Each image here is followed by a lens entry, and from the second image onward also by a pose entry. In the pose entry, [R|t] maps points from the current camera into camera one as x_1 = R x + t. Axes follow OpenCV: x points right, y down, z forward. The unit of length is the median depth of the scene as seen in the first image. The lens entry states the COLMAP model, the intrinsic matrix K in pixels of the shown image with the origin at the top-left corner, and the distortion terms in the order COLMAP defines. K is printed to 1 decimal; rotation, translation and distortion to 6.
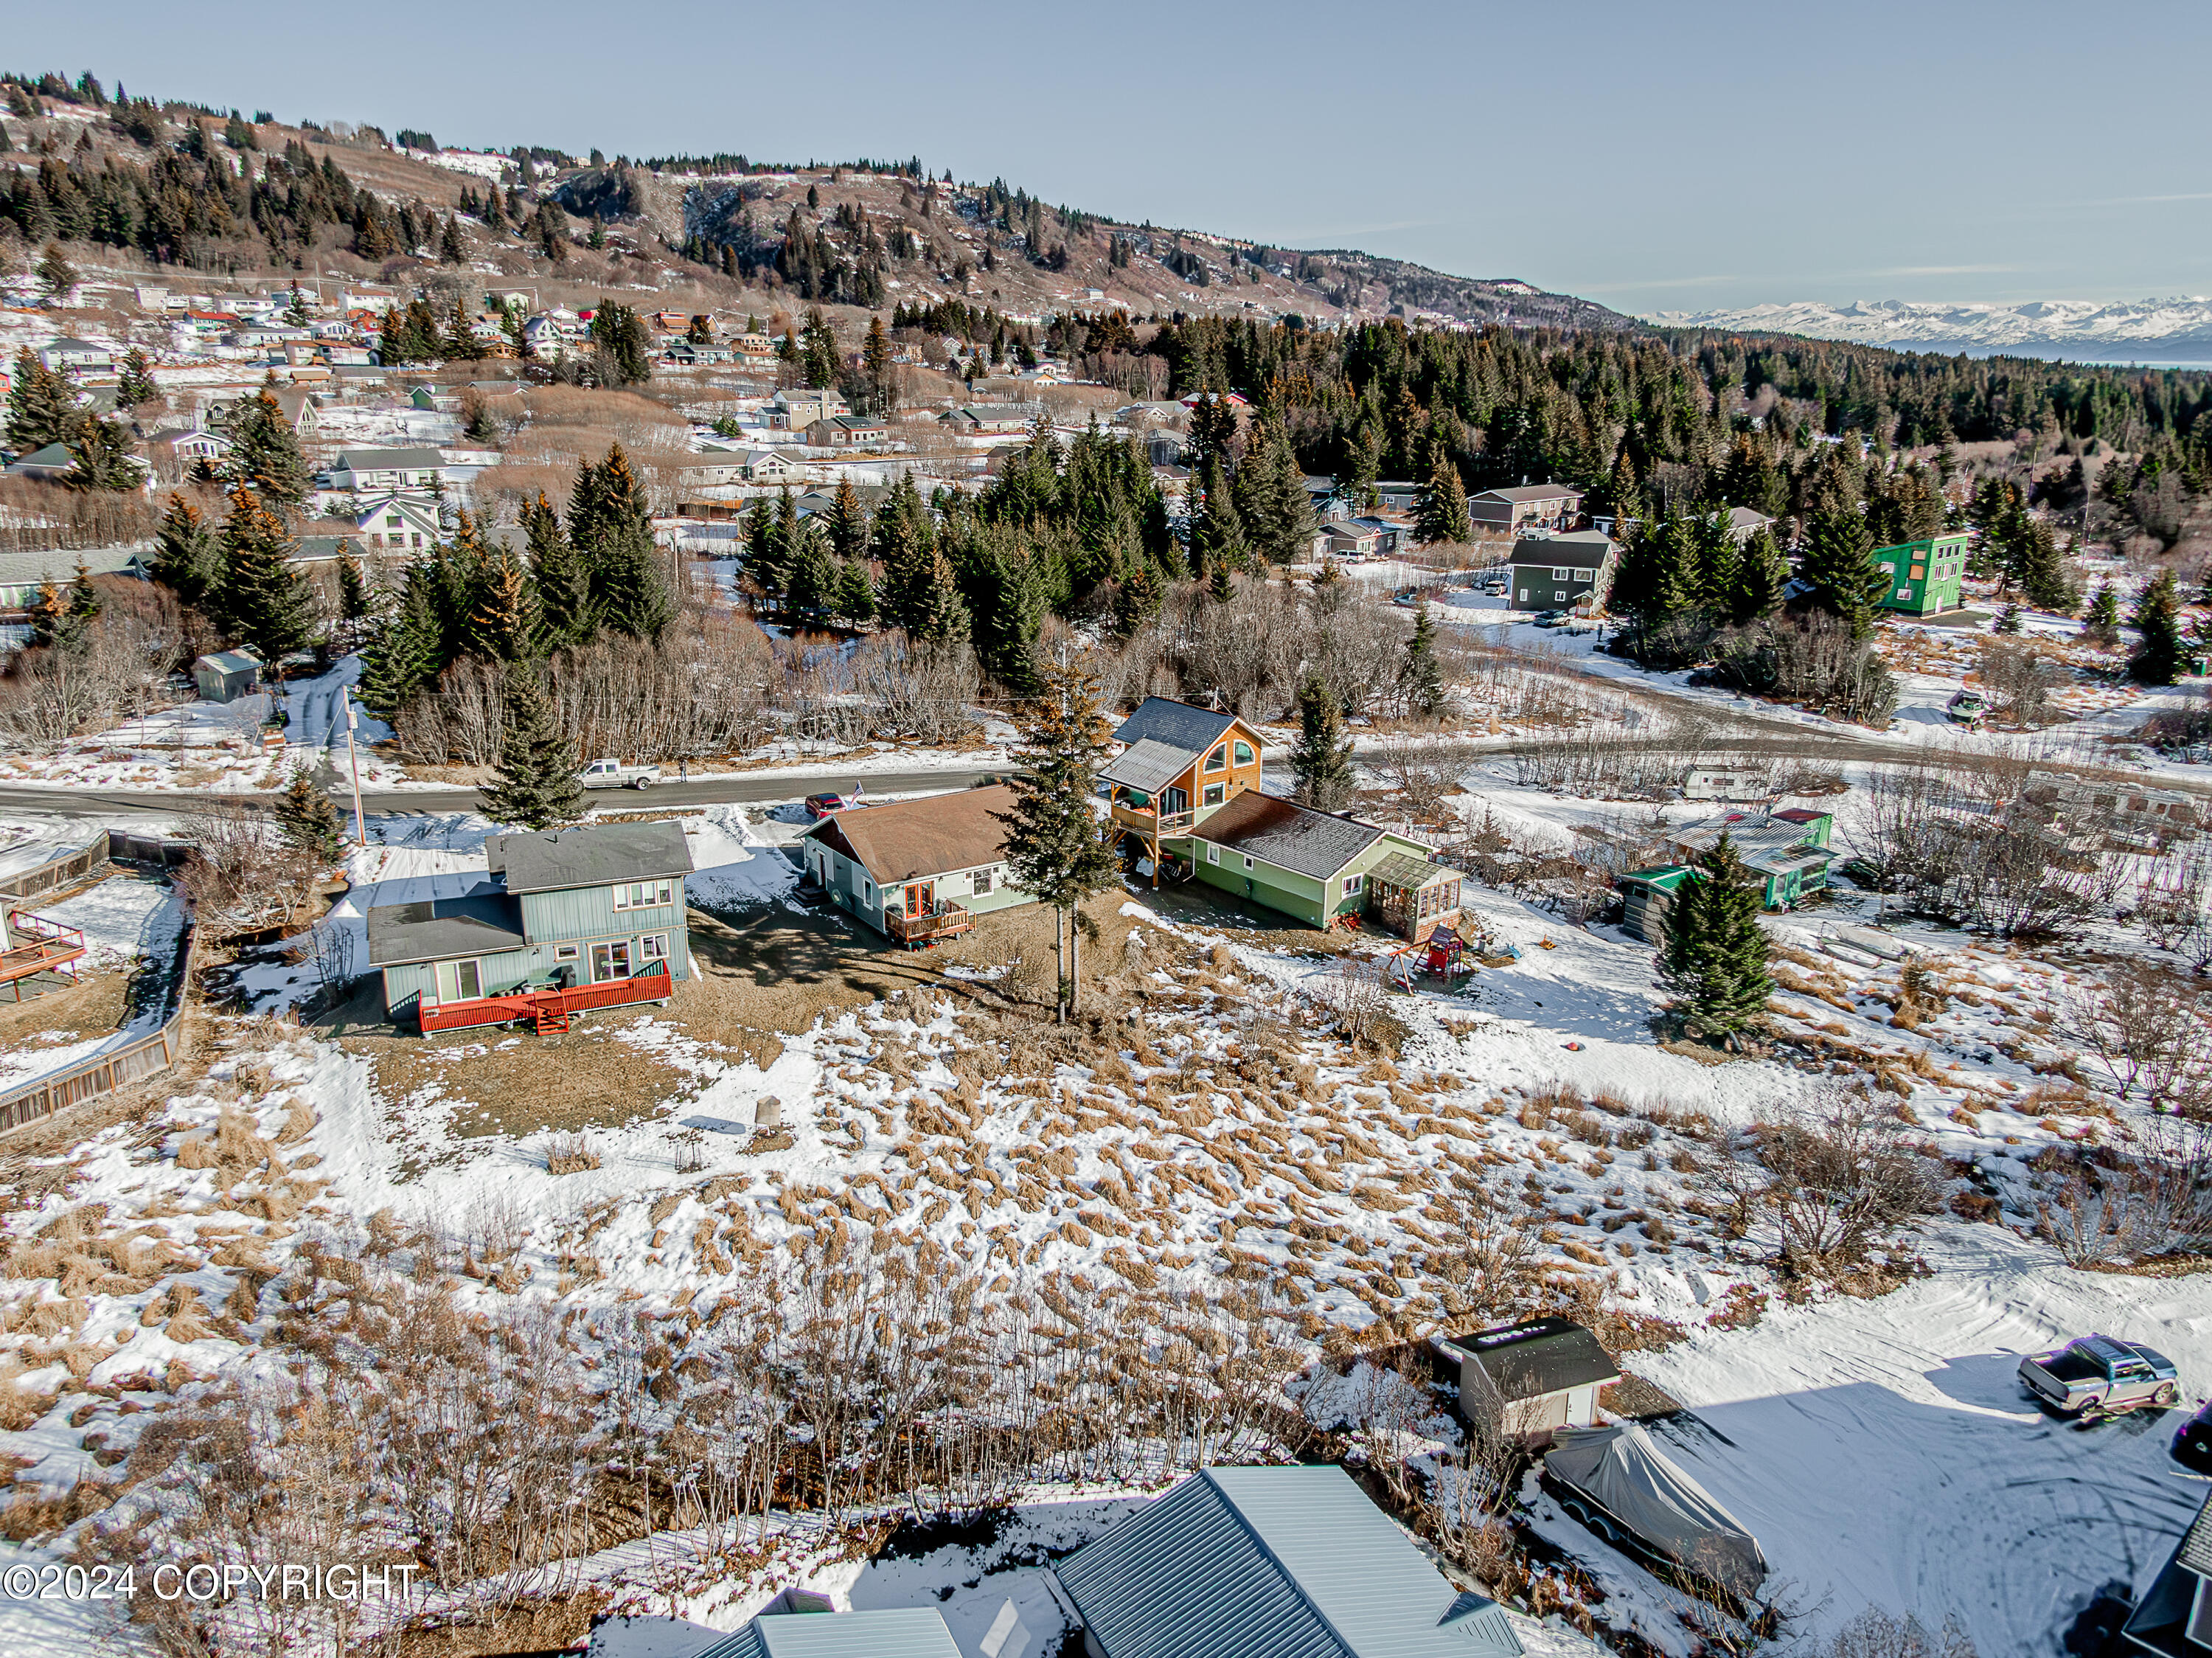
lens RADIAL K [[1605.6, 0, 1105.0], [0, 1605.6, 831.1], [0, 0, 1]] dist [0.010255, -0.019001]
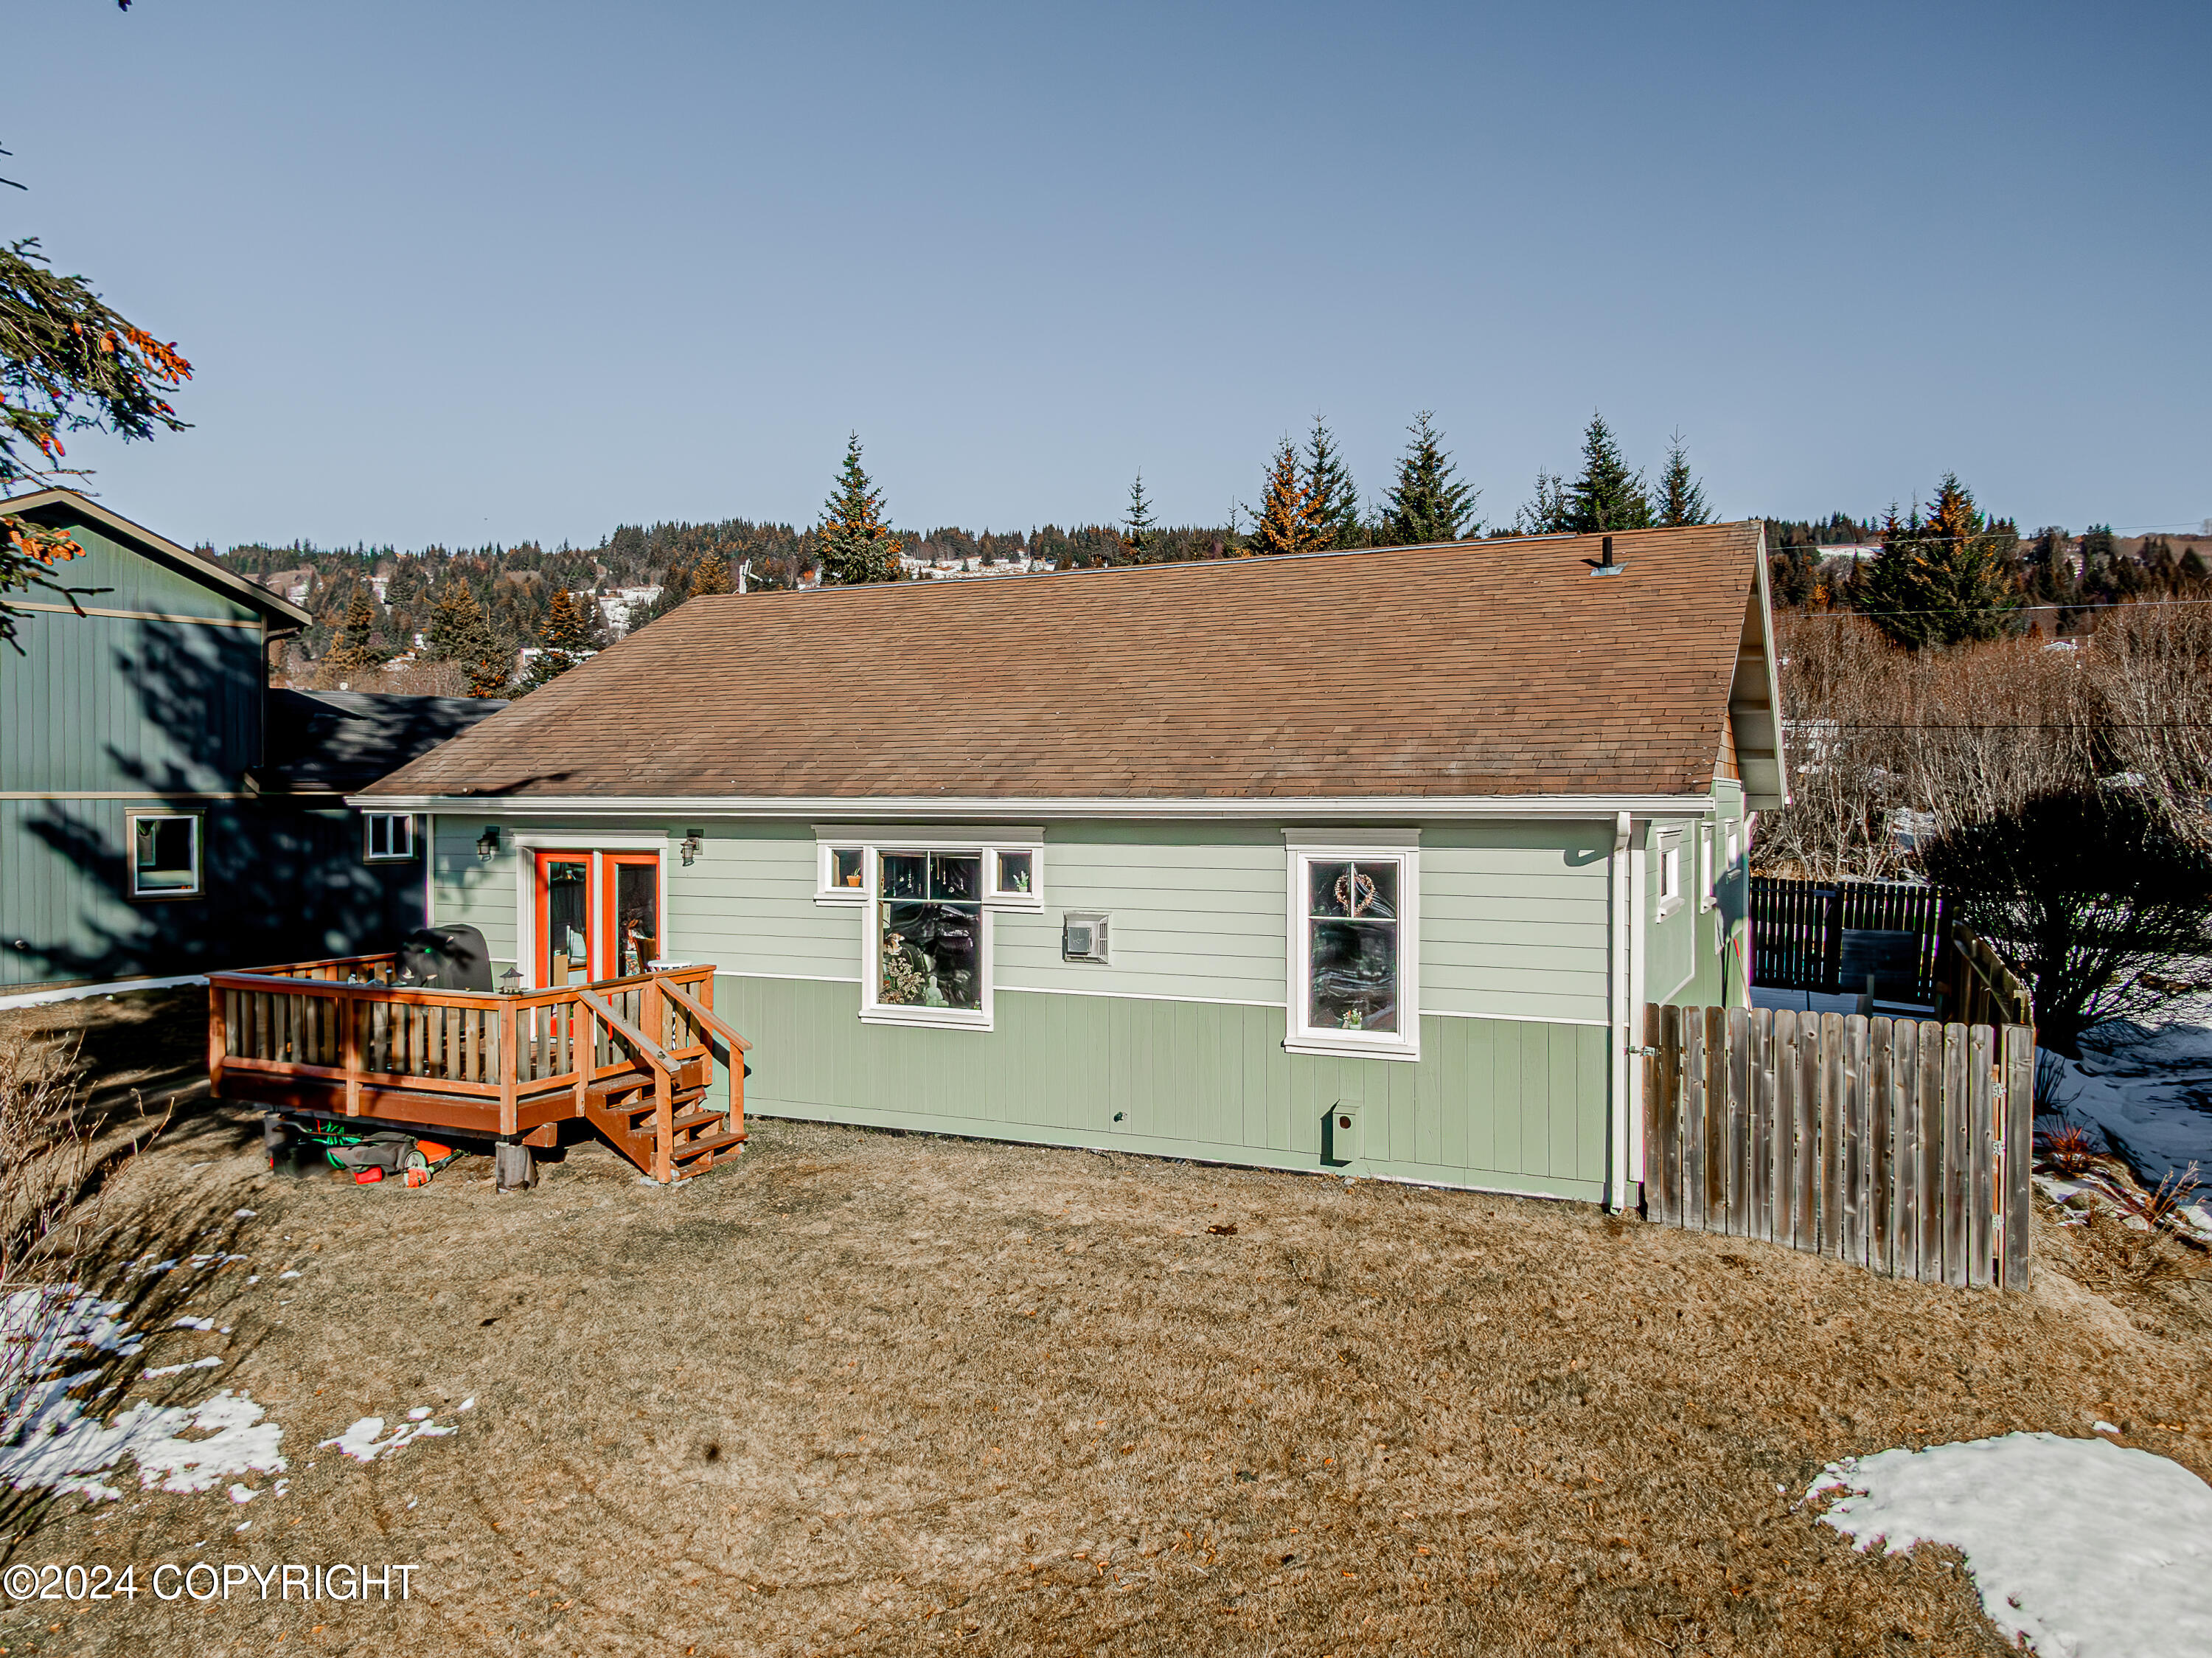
lens RADIAL K [[1605.6, 0, 1104.7], [0, 1605.6, 821.3], [0, 0, 1]] dist [0.010255, -0.019001]
pose [[0.490855, 0.008460, -0.871200, 0.091992], [-0.247931, 0.959966, -0.130369, 0.047319], [0.835220, 0.279990, 0.473301, 1.170158]]
